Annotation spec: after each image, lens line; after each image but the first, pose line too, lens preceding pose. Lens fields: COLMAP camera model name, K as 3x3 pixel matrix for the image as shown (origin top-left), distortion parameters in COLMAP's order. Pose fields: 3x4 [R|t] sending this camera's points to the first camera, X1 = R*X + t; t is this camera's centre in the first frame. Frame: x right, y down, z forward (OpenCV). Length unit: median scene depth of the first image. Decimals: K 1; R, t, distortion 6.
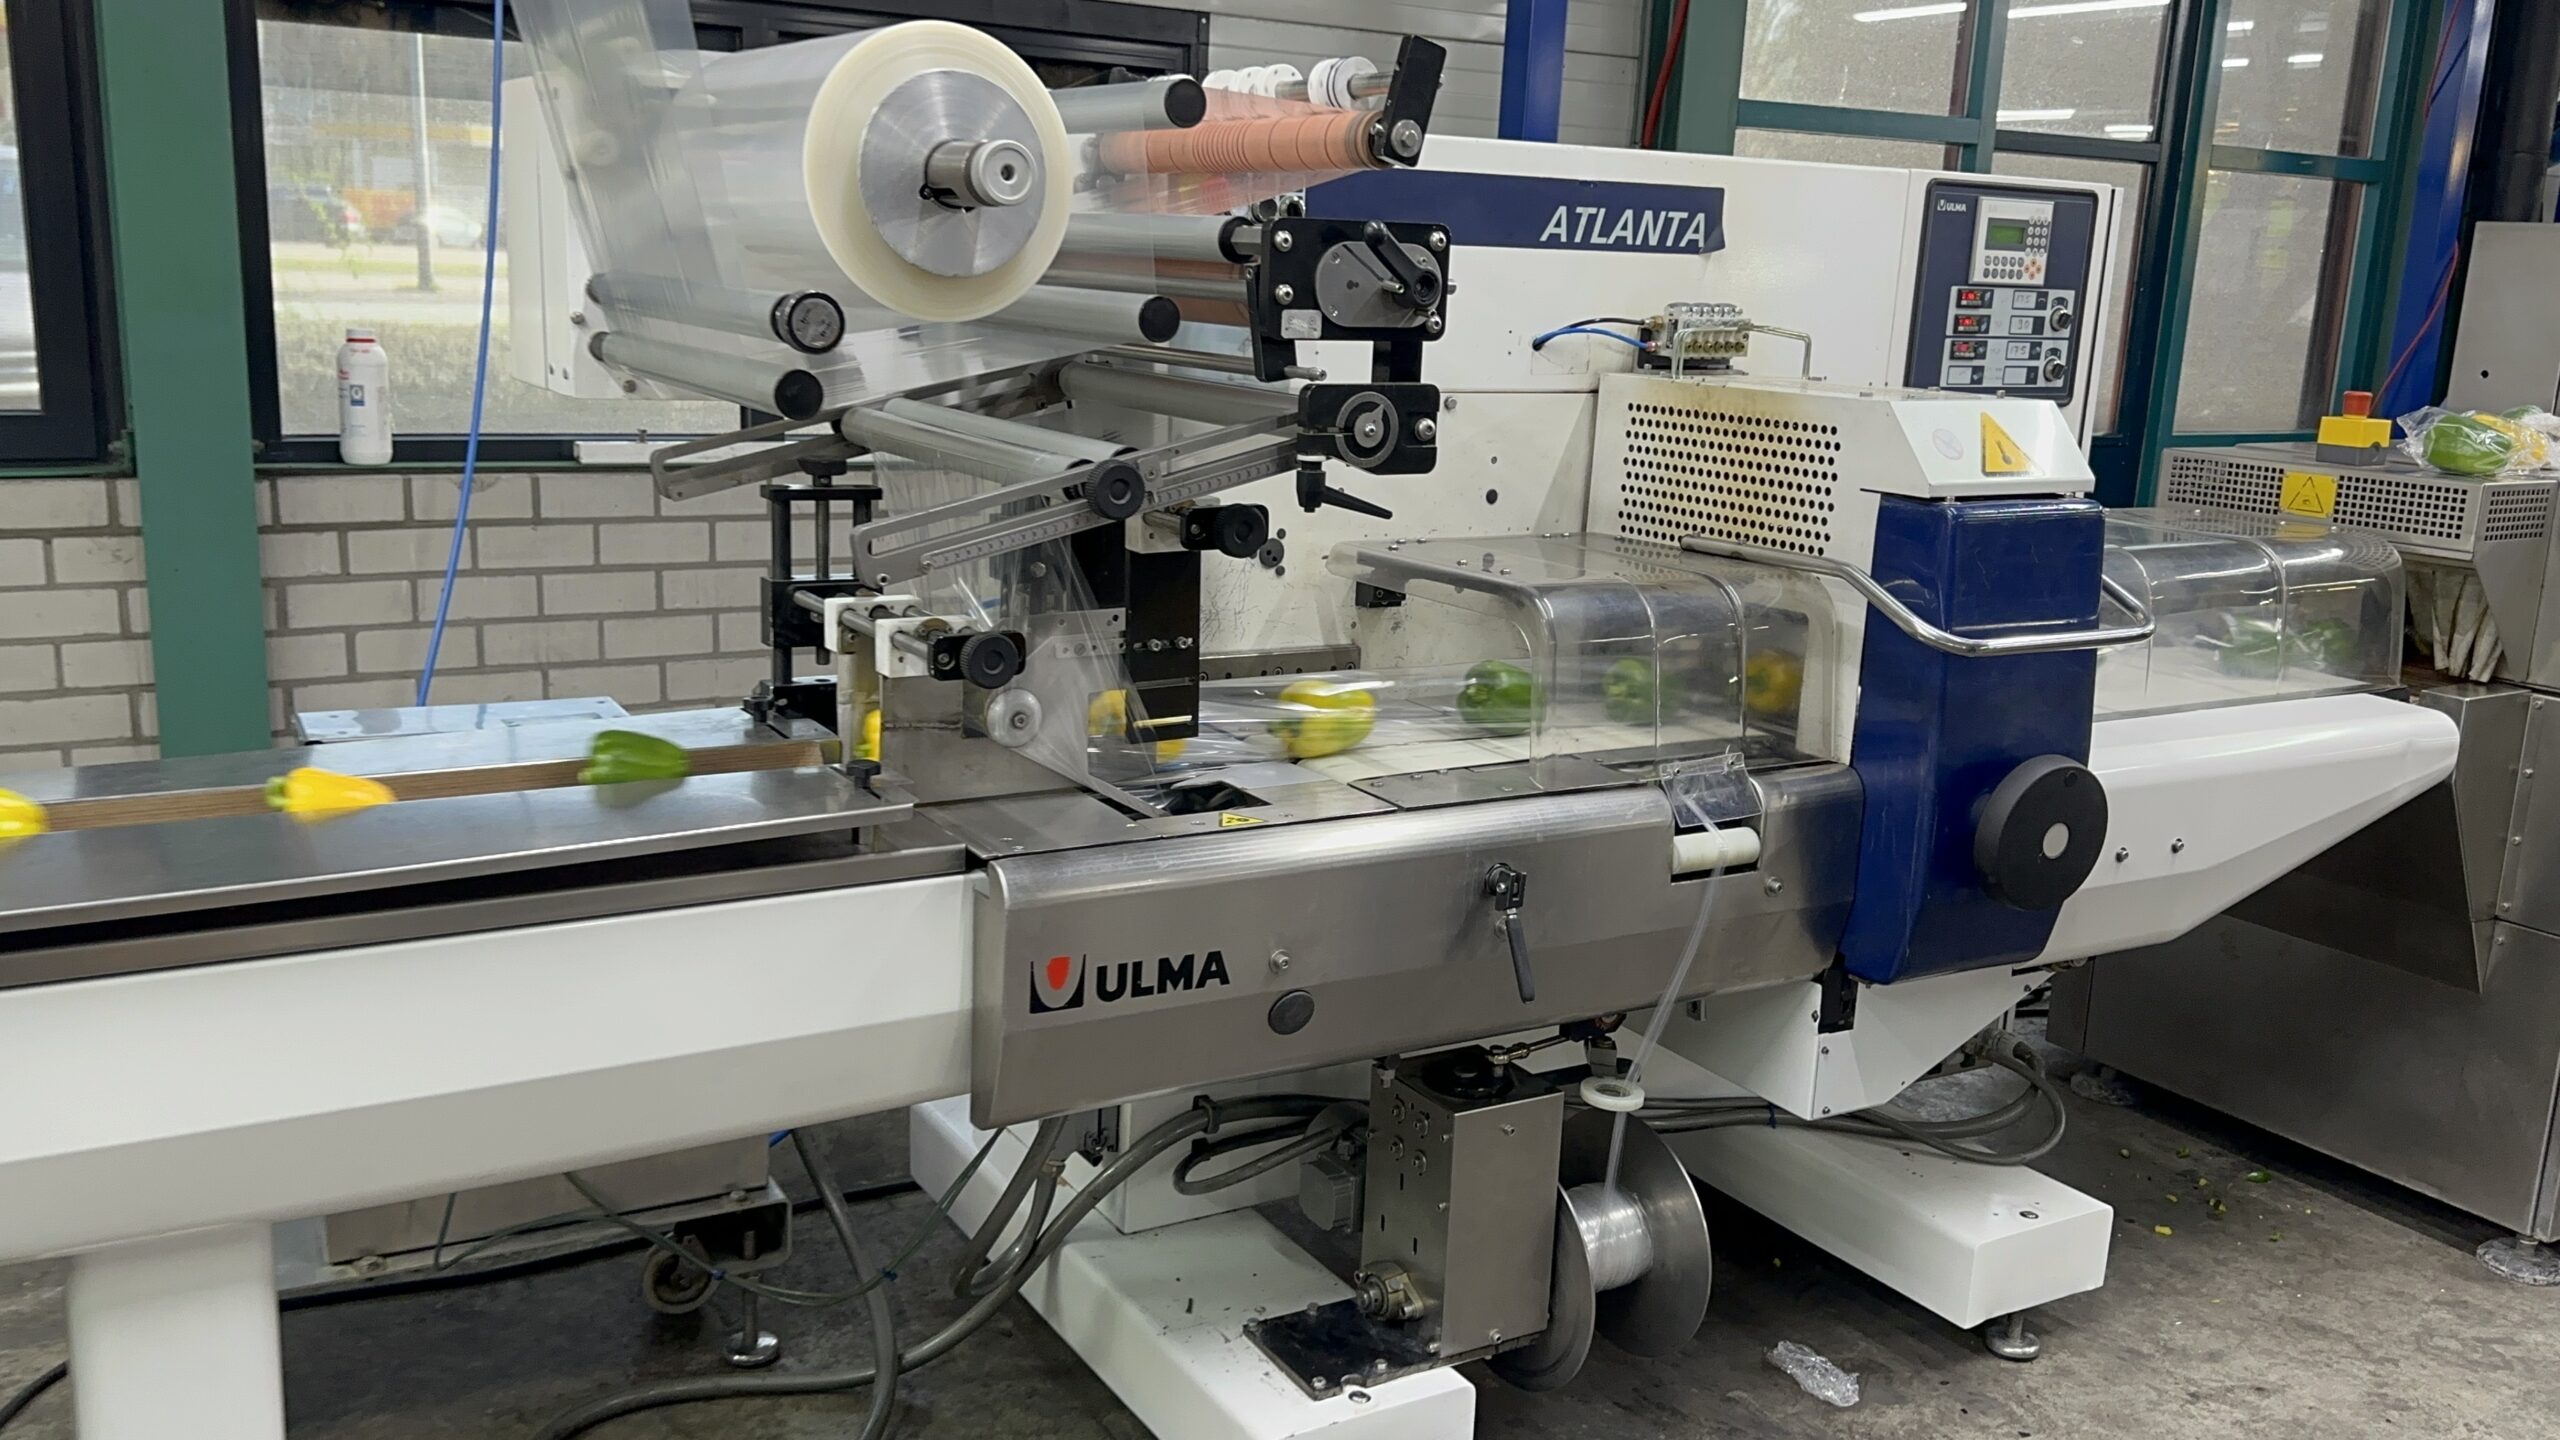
lens RADIAL K [[2075.2, 0, 1247.3], [0, 2075.2, 733.1], [0, 0, 1]] dist [0.226490, -0.472186]
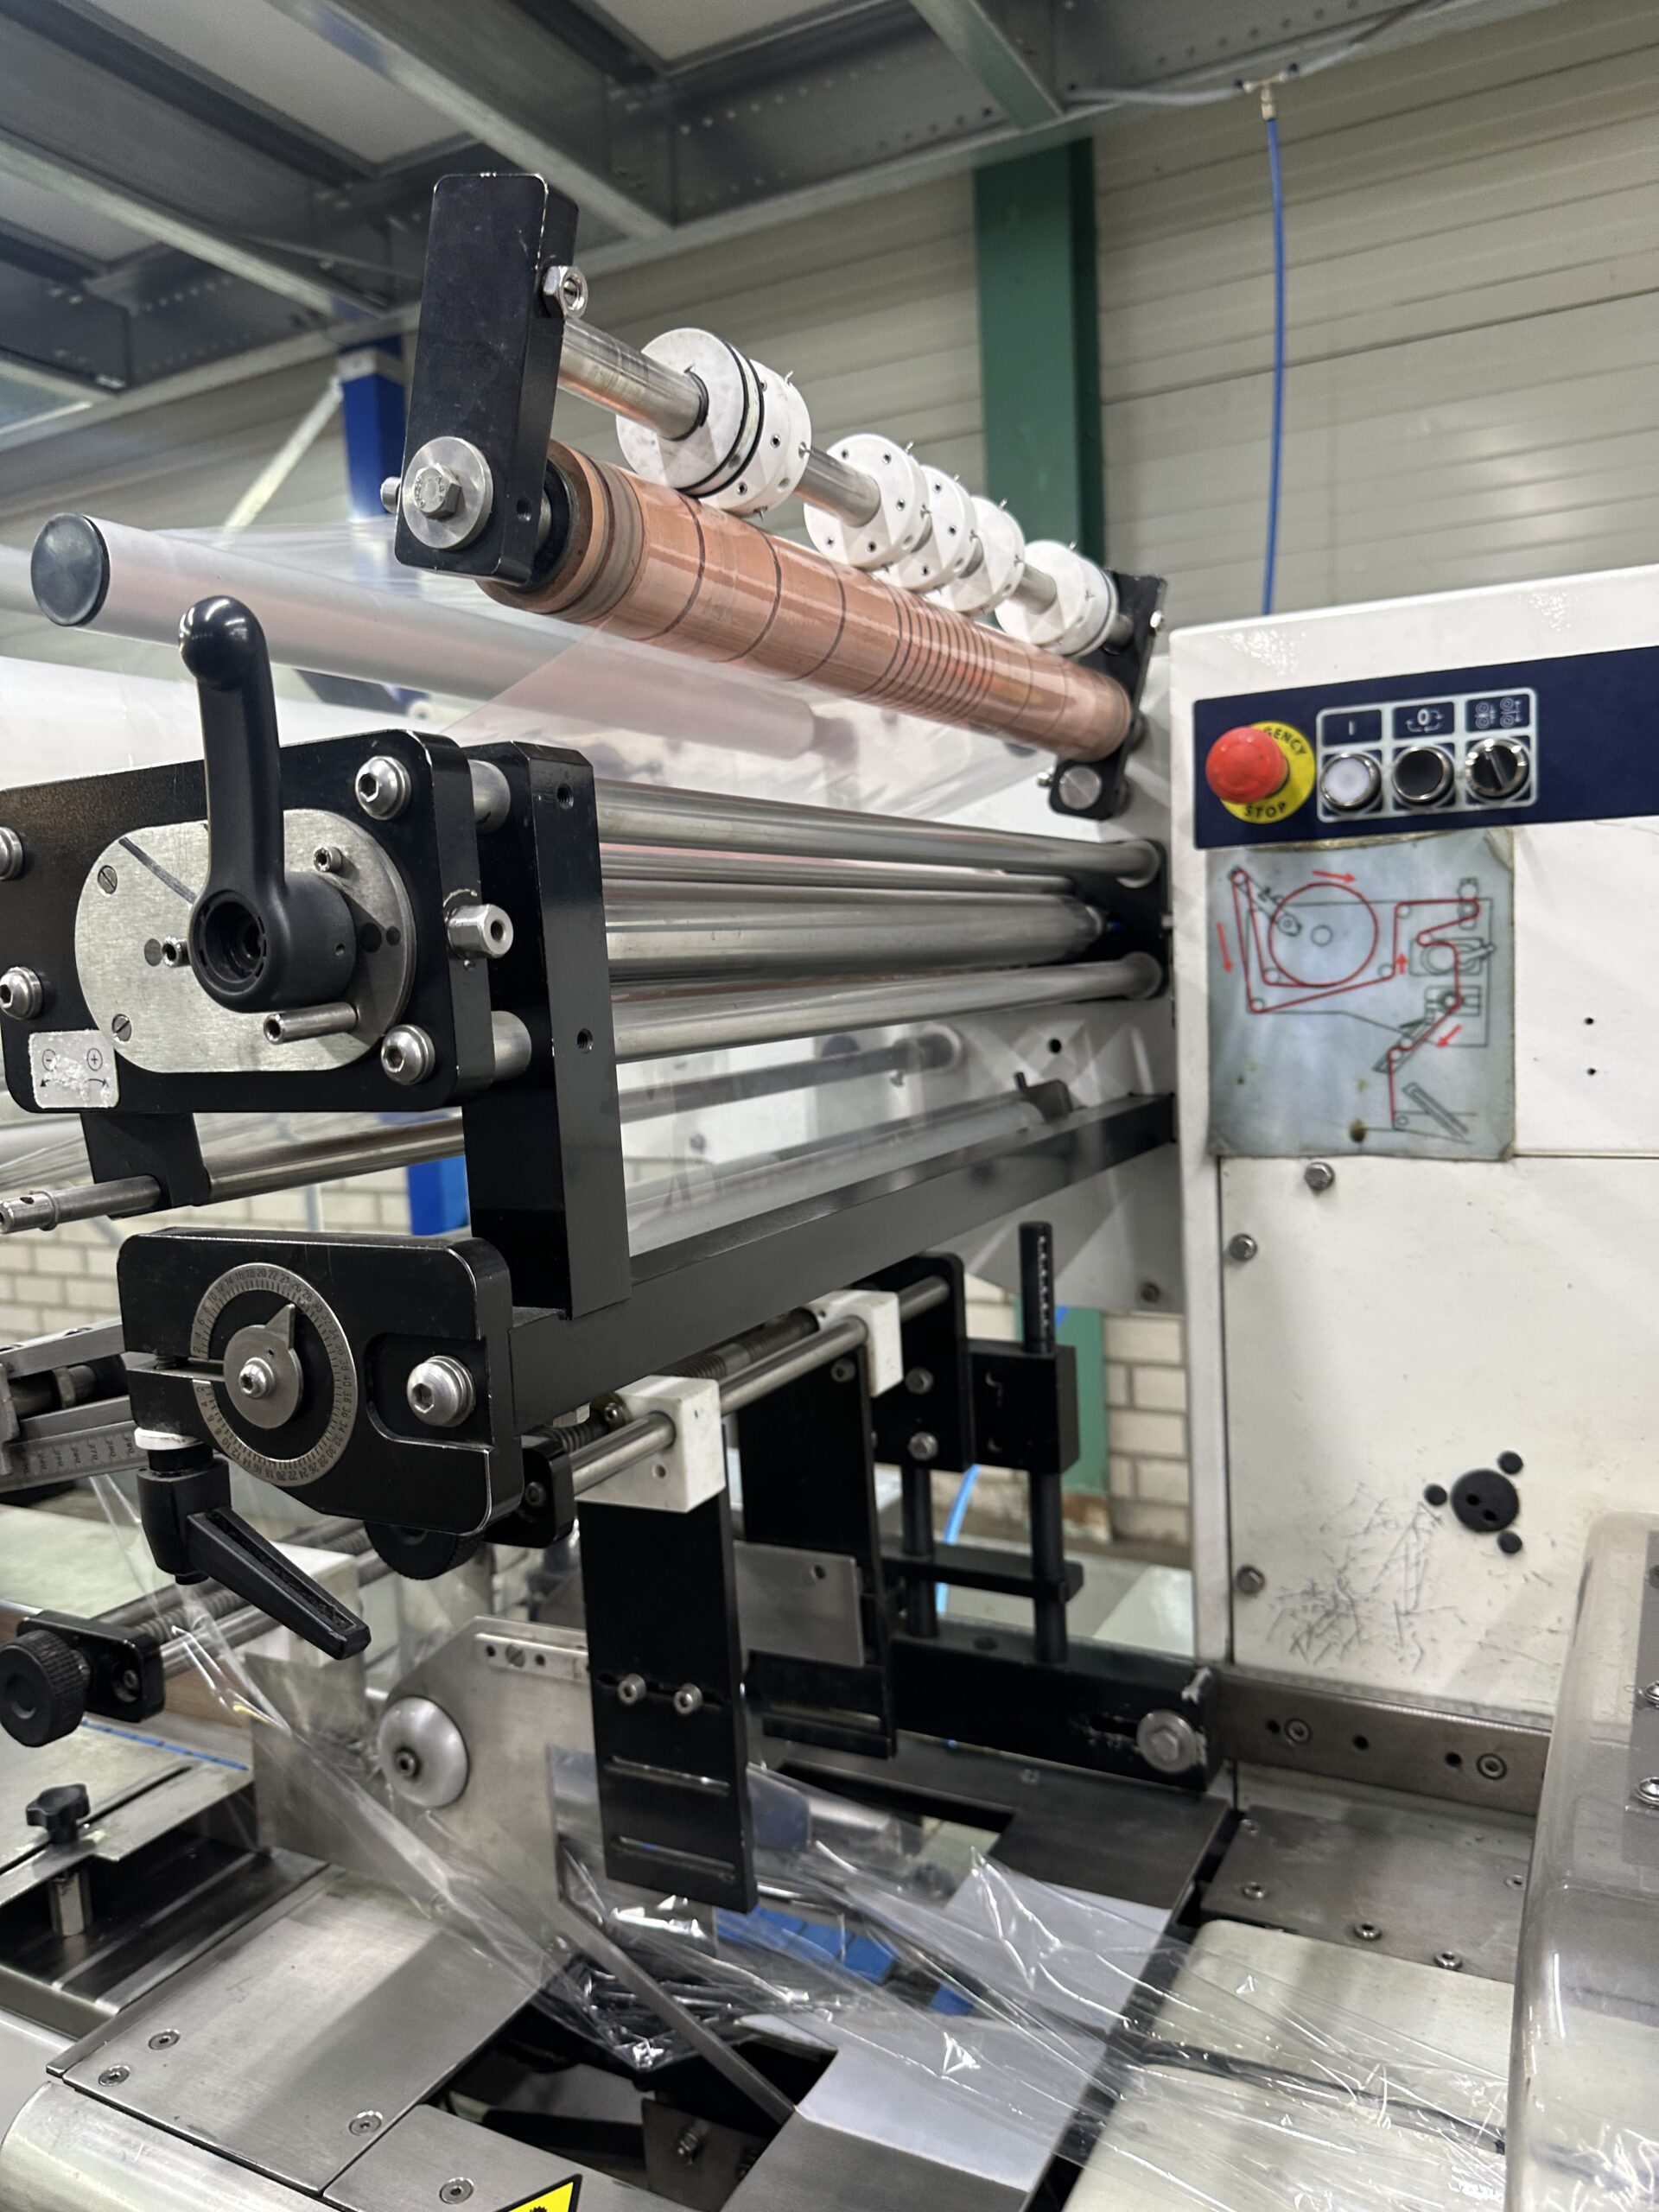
lens RADIAL K [[1578.7, 0, 856.8], [0, 1578.7, 1131.5], [0, 0, 1]] dist [0.039261, -0.075938]
pose [[0.526578, 0.024026, -0.849787, 0.217203], [-0.120499, 0.991618, -0.046632, -0.125277], [0.841544, 0.126954, 0.525059, 0.644696]]
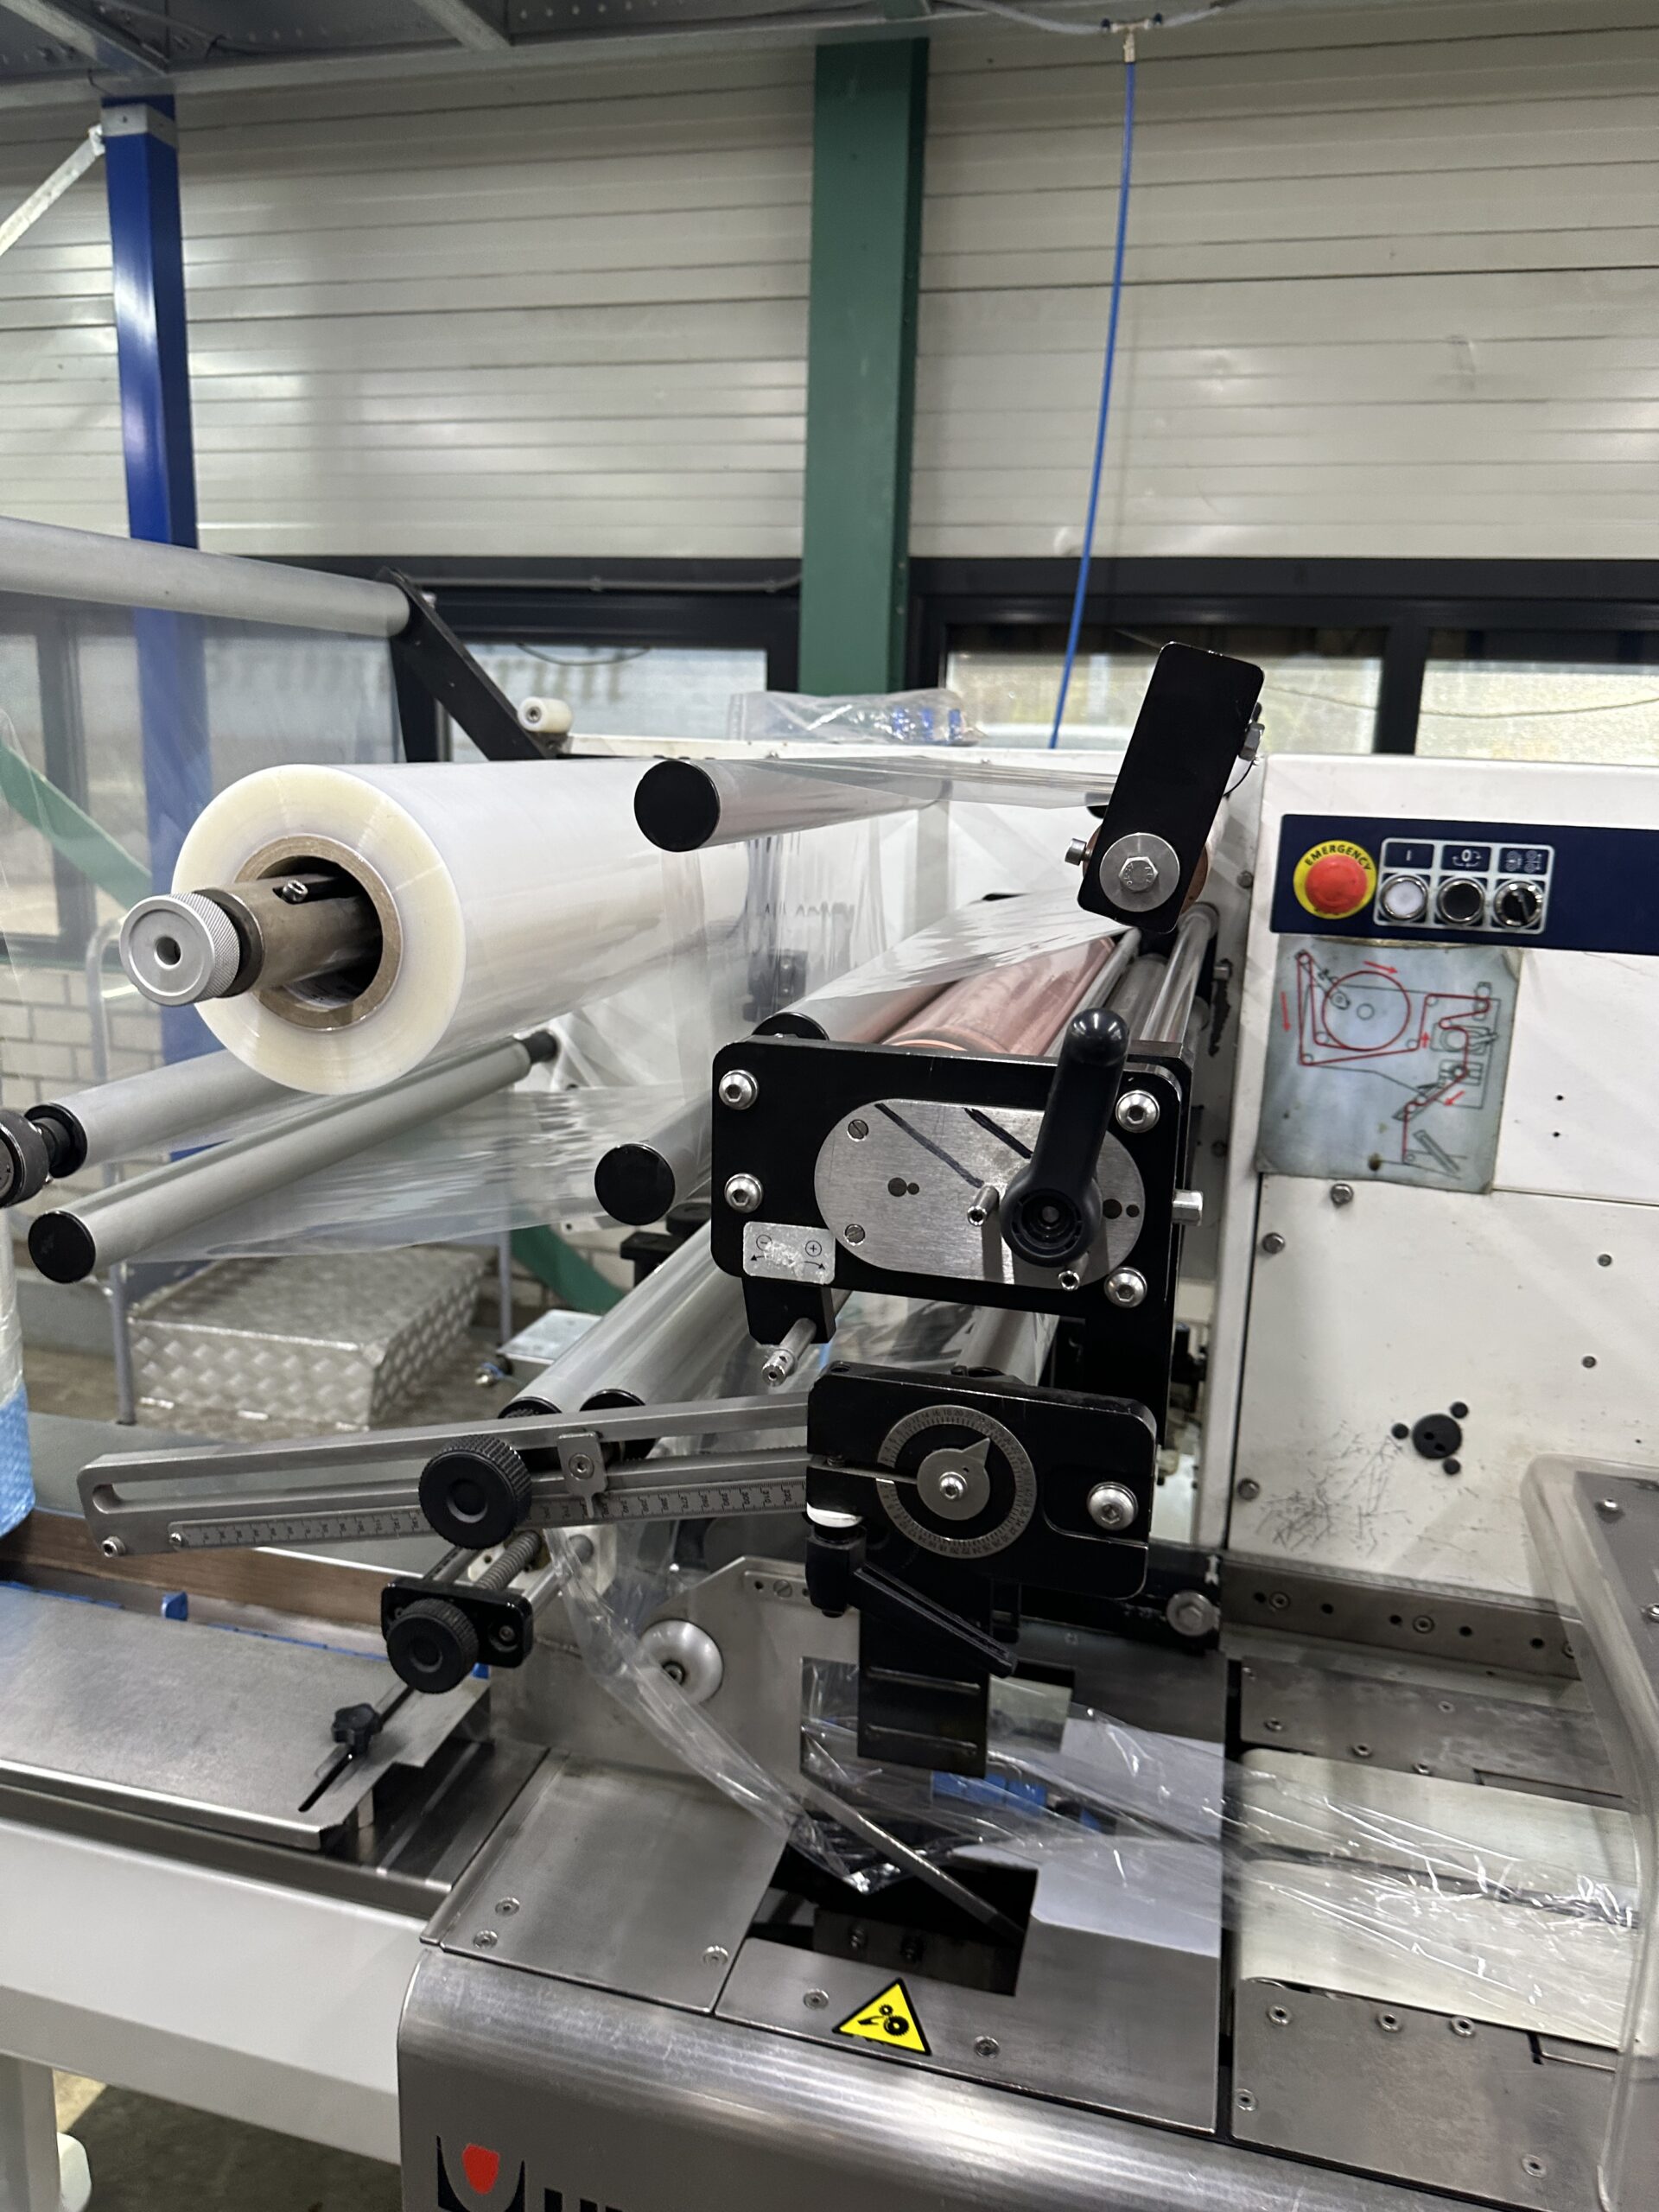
lens RADIAL K [[1566.4, 0, 829.5], [0, 1566.4, 1106.0], [0, 0, 1]] dist [0.042107, -0.072027]
pose [[0.702233, 0.144984, -0.697028, 0.183143], [-0.160825, 0.986043, 0.043074, -0.162808], [0.693544, 0.081851, 0.715749, 0.497215]]
